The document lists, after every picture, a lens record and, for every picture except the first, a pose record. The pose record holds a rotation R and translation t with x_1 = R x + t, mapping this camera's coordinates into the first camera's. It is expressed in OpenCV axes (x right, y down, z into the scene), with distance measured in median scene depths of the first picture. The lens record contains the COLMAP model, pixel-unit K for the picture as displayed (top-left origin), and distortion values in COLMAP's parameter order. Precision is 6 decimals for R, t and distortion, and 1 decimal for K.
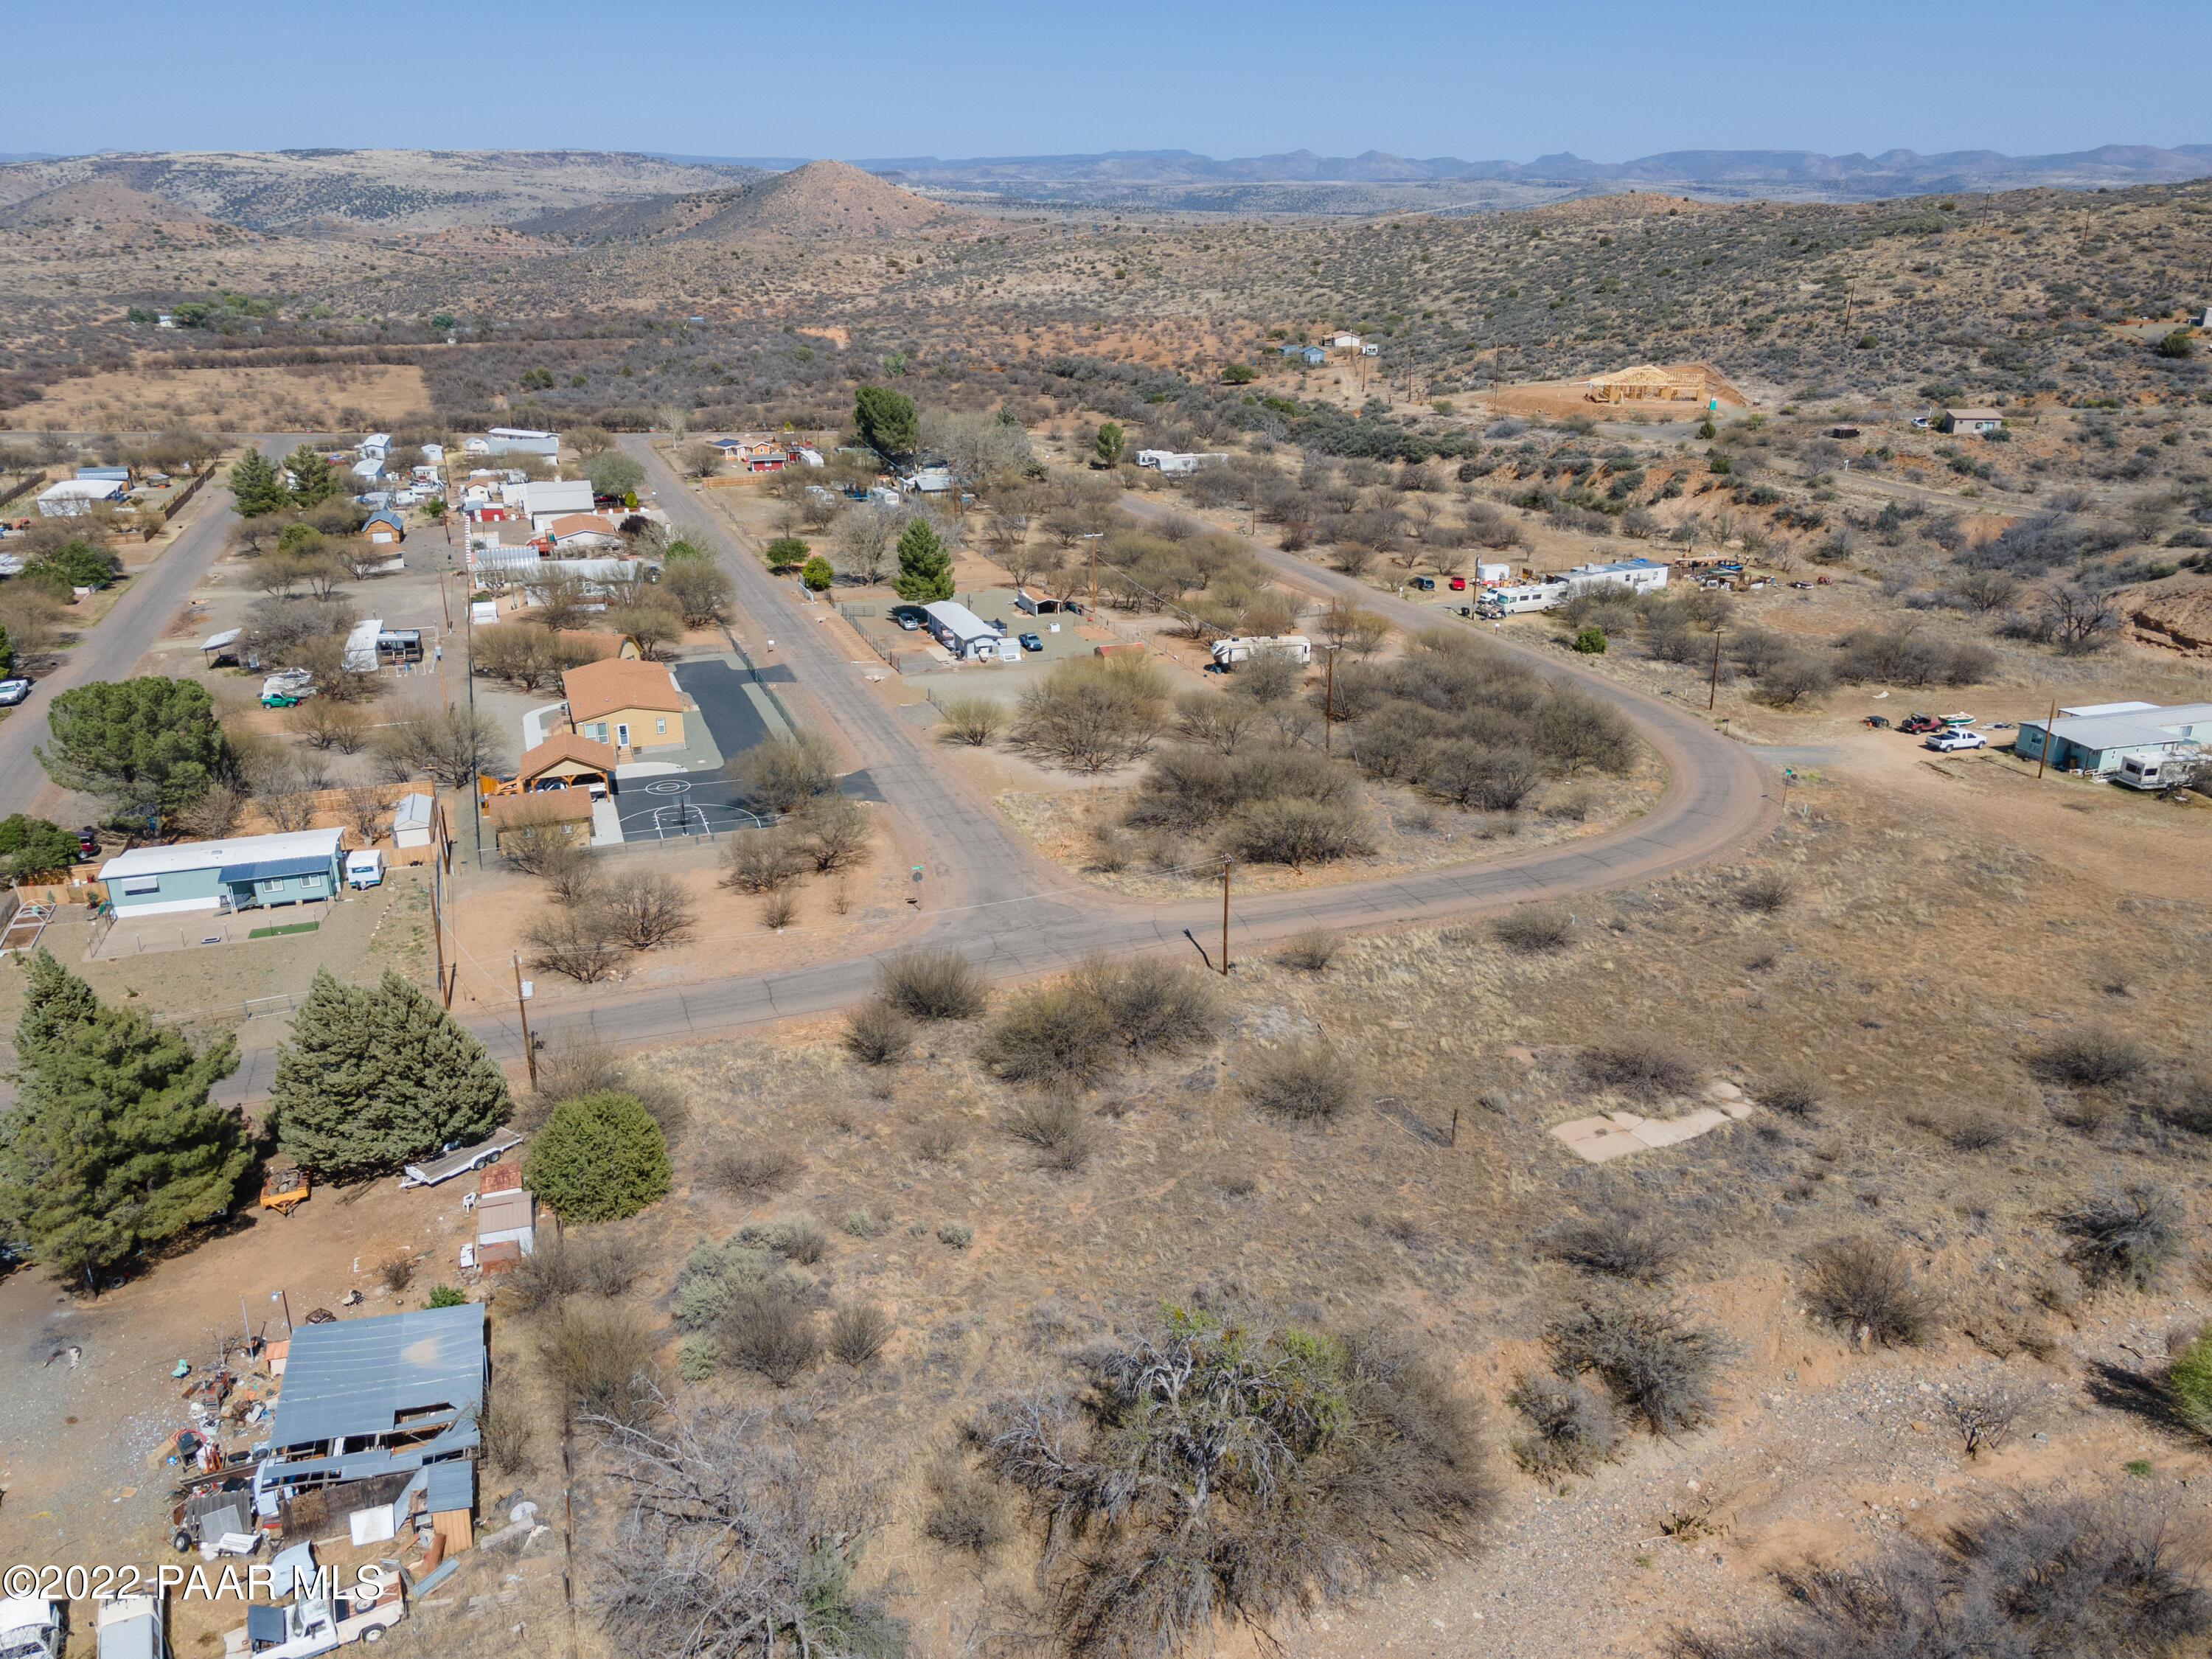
lens RADIAL K [[1619.5, 0, 1106.0], [0, 1619.5, 829.5], [0, 0, 1]] dist [0.009616, 0.068474]
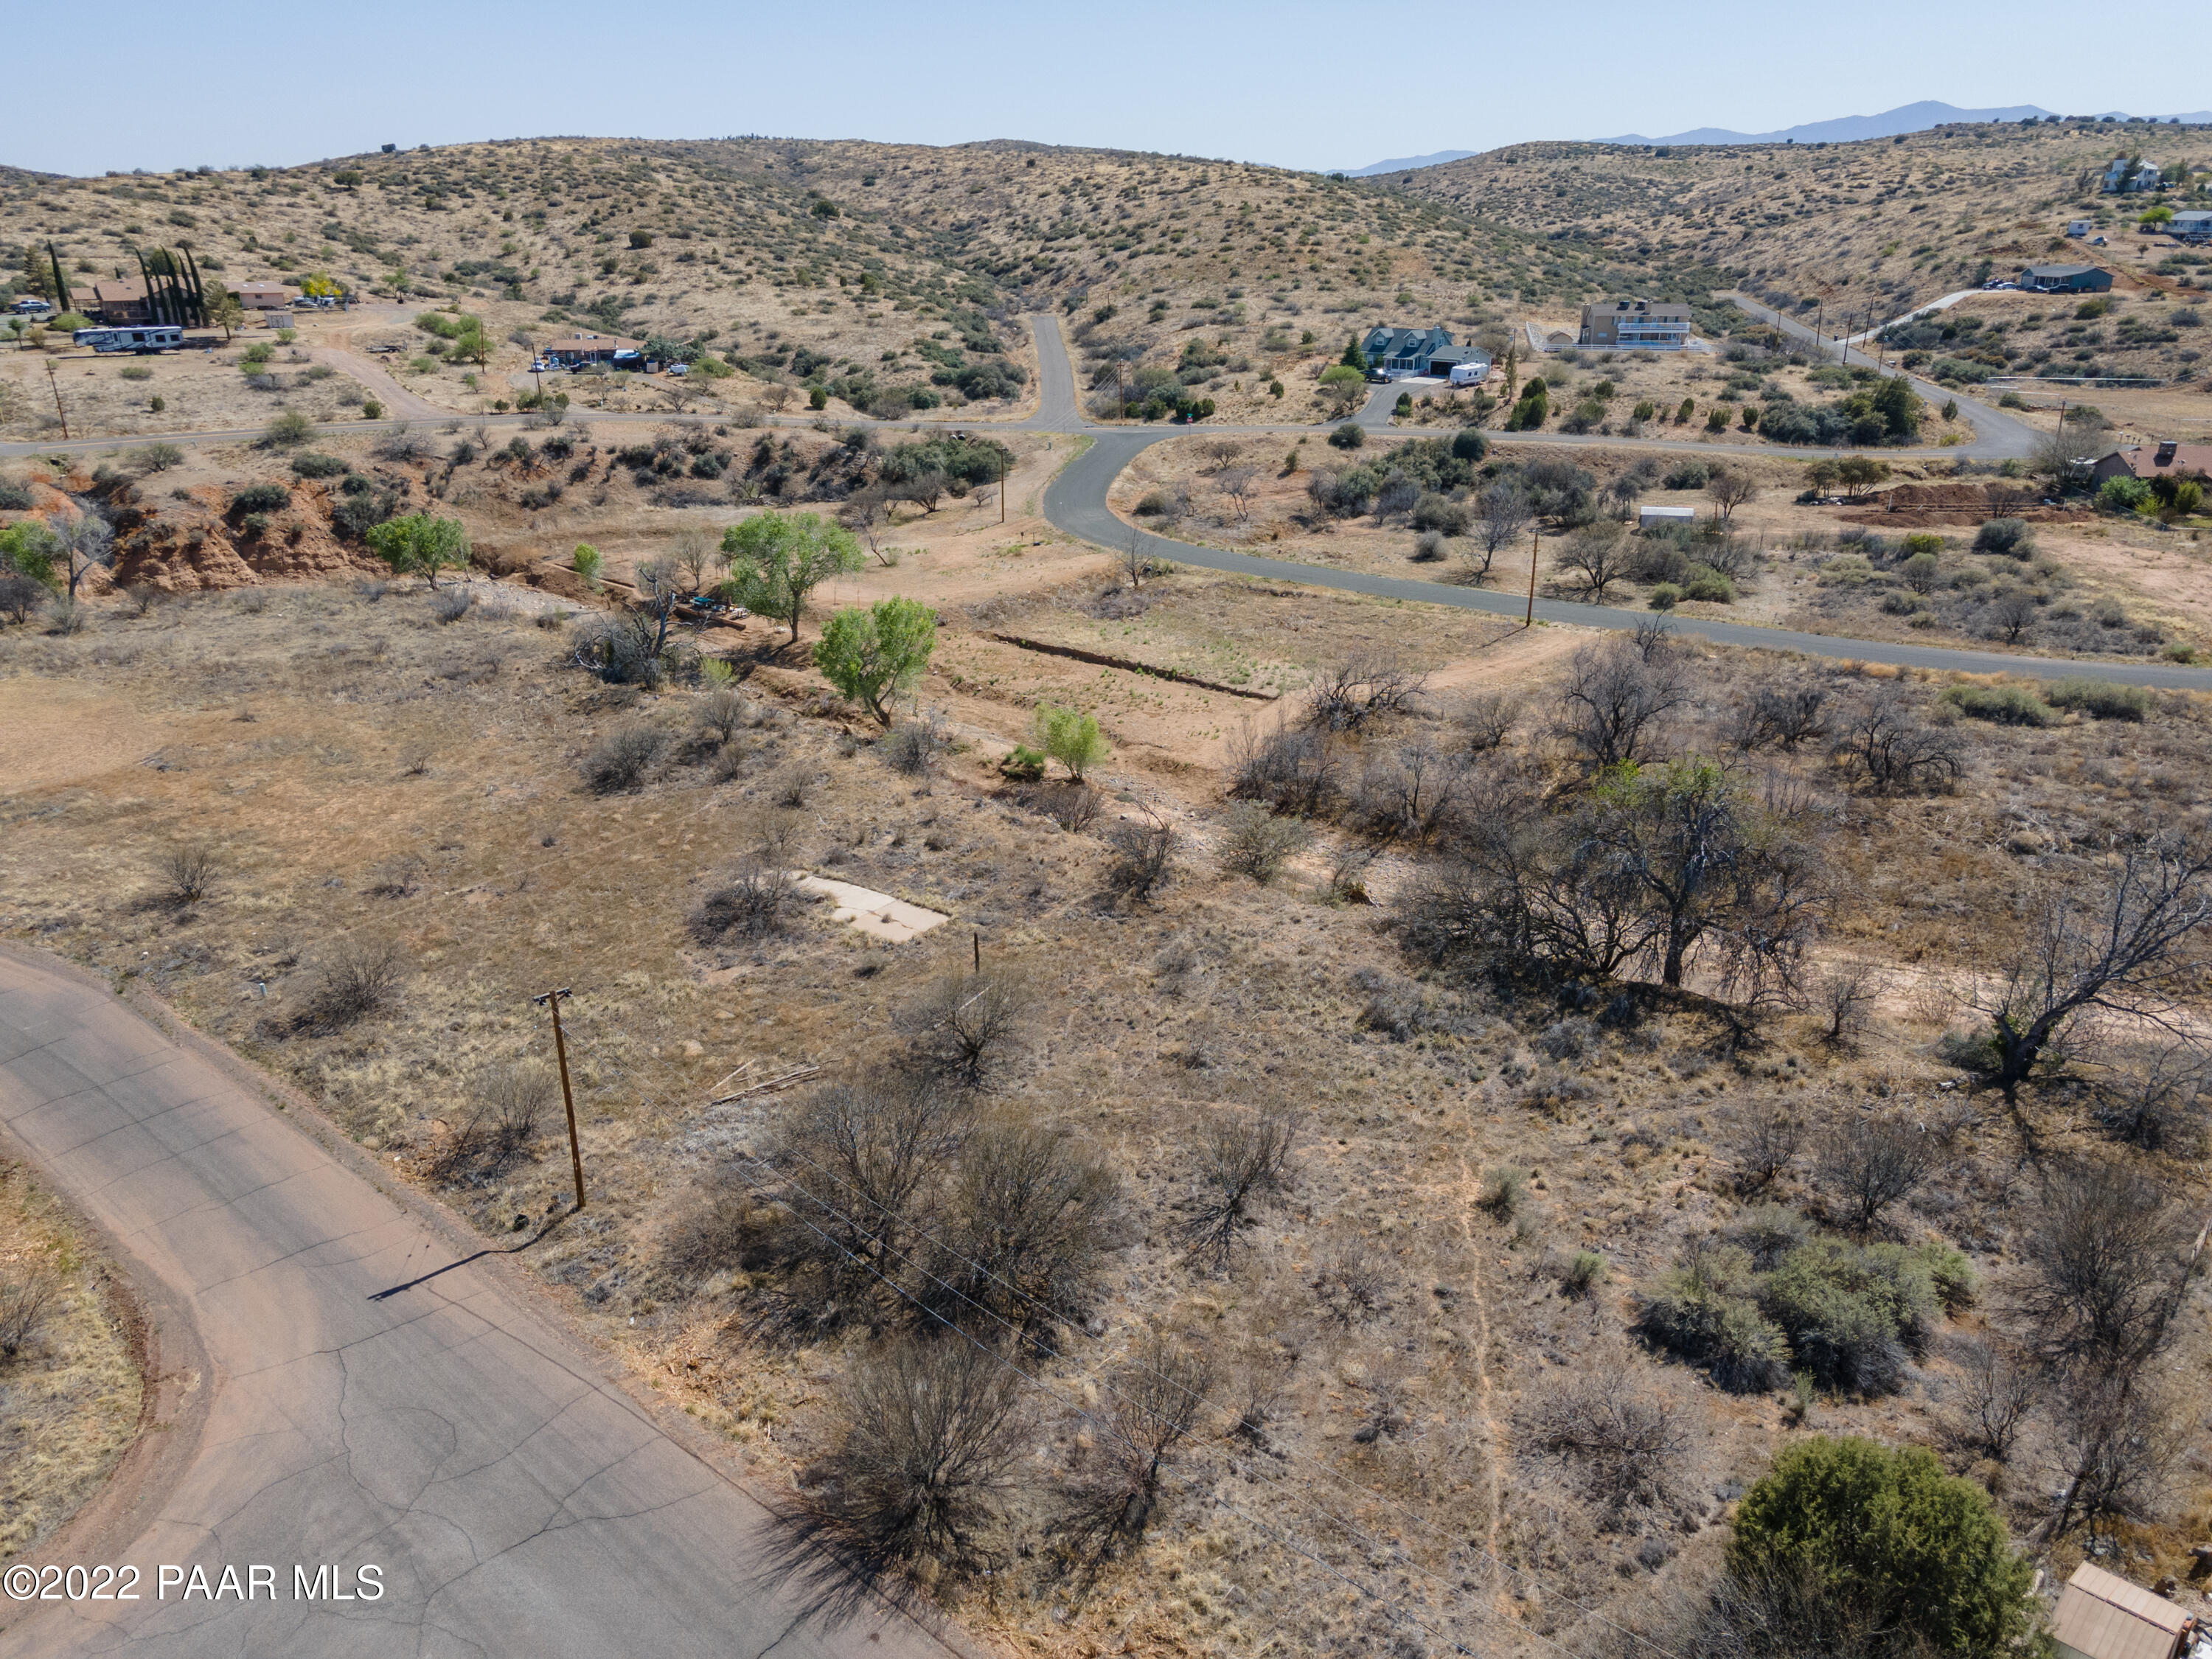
lens RADIAL K [[1619.5, 0, 1106.0], [0, 1619.5, 829.5], [0, 0, 1]] dist [0.009616, 0.068474]
pose [[-0.462894, -0.311457, 0.829894, -0.249835], [0.325224, 0.811271, 0.485870, -0.130818], [-0.824596, 0.494807, -0.274239, 0.561818]]
